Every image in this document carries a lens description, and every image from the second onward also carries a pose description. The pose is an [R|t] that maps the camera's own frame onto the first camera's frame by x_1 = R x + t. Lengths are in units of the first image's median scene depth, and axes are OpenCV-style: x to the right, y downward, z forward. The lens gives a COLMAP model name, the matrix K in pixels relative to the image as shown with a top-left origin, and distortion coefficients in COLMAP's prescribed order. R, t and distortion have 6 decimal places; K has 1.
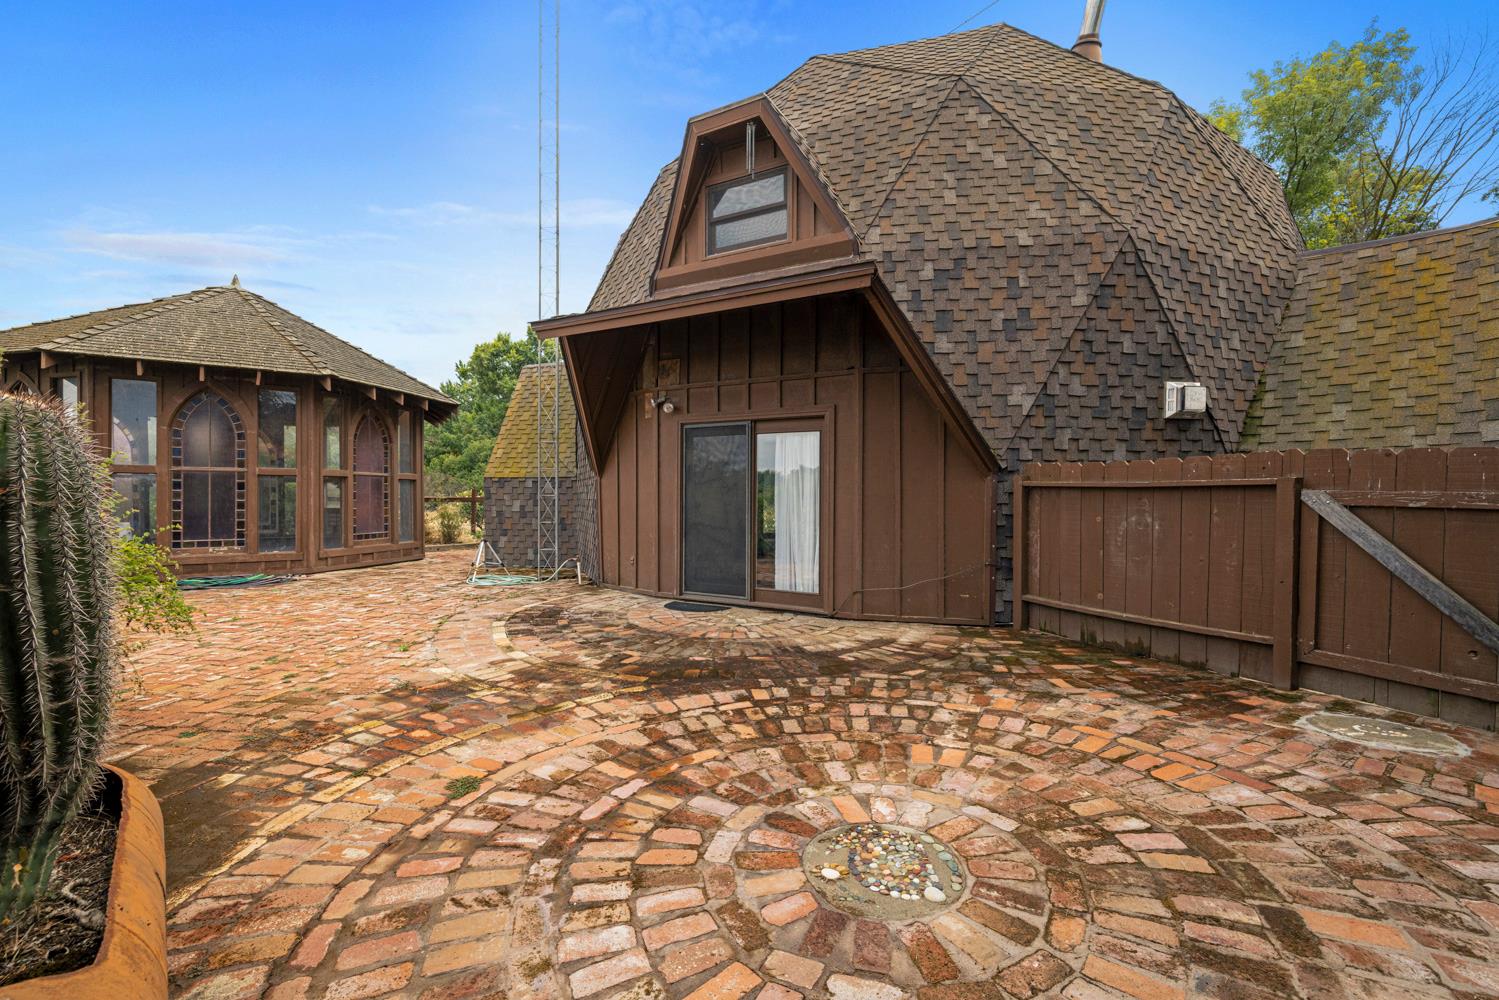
lens RADIAL K [[634.7, 0, 746.1], [0, 634.7, 501.0], [0, 0, 1]] dist [0.000945, -0.001002]
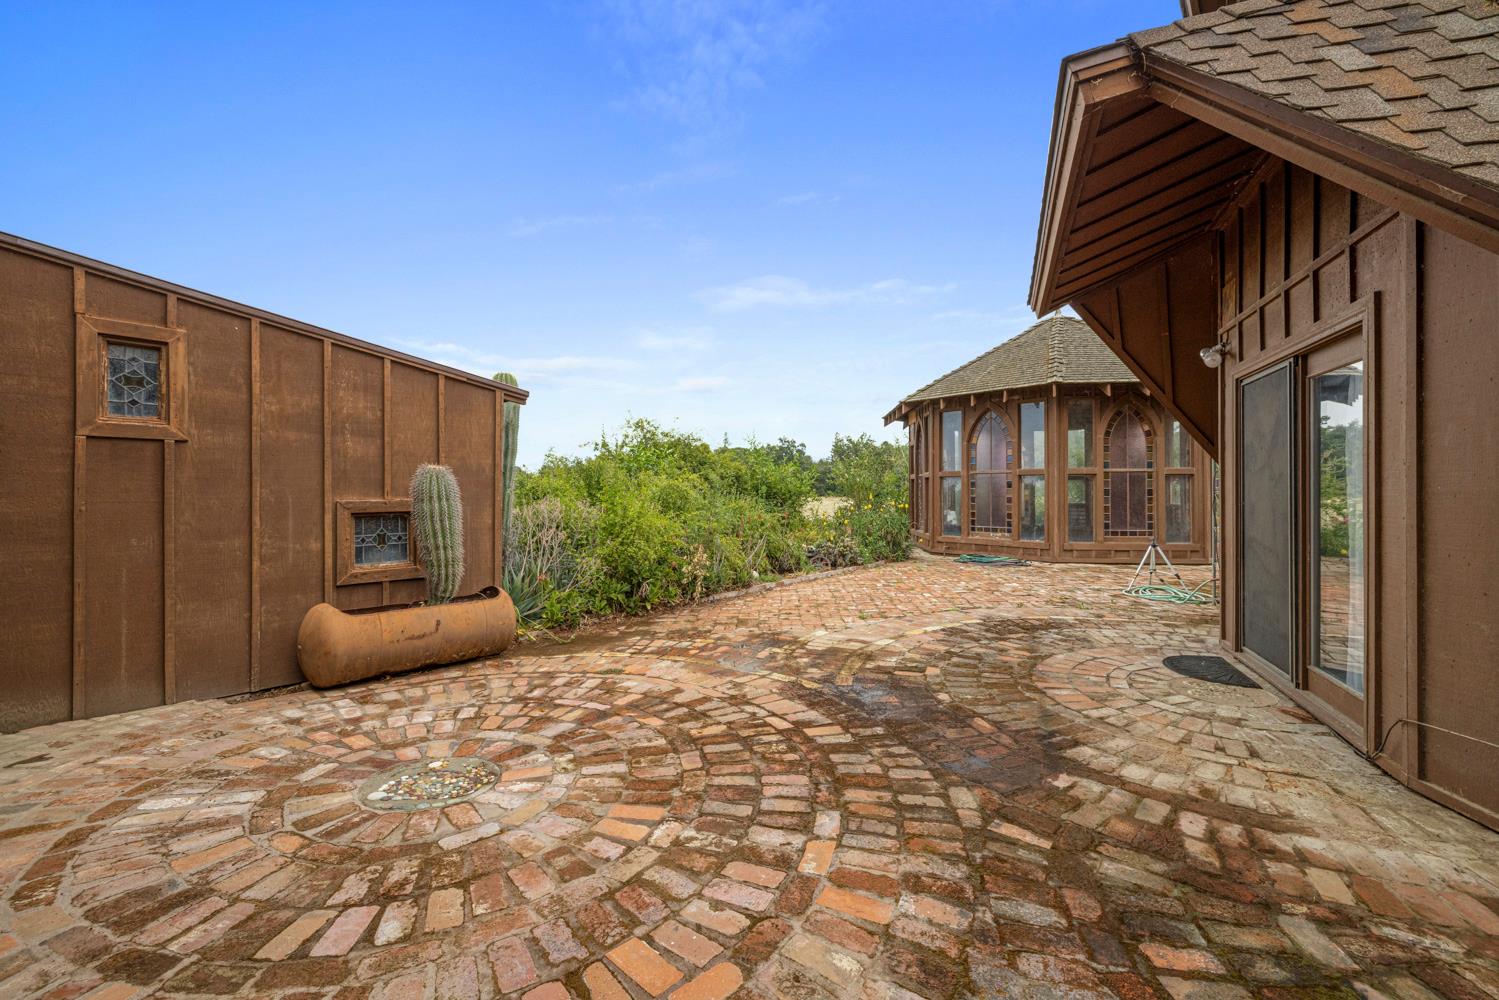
lens RADIAL K [[634.7, 0, 746.5], [0, 634.7, 493.8], [0, 0, 1]] dist [0.000945, -0.001002]
pose [[0.114816, 0.002498, -0.993384, 1.074027], [-0.005761, 0.999982, 0.001849, -0.014386], [0.993370, 0.005510, 0.114828, 1.013339]]
